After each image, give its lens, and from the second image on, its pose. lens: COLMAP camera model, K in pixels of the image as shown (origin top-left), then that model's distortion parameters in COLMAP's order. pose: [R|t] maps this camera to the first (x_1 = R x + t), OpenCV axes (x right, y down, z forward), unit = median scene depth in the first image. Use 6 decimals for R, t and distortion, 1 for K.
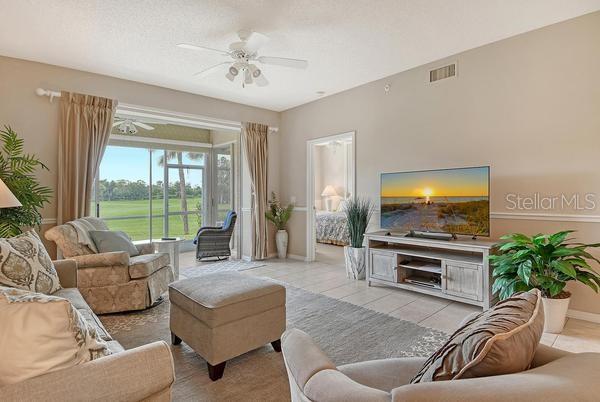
lens RADIAL K [[319.7, 0, 297.5], [0, 319.7, 198.6], [0, 0, 1]] dist [0.044662, -0.007305]
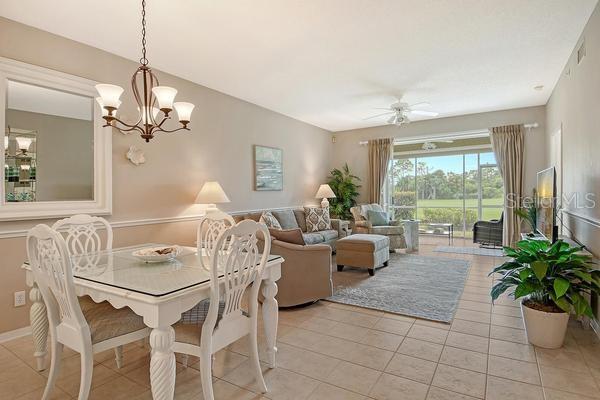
lens RADIAL K [[319.7, 0, 298.1], [0, 319.7, 197.3], [0, 0, 1]] dist [0.044662, -0.007305]
pose [[0.290021, 0.020726, -0.956796, 0.743673], [-0.003974, 0.999783, 0.020453, -0.011838], [0.957012, -0.002130, 0.290040, 0.007751]]
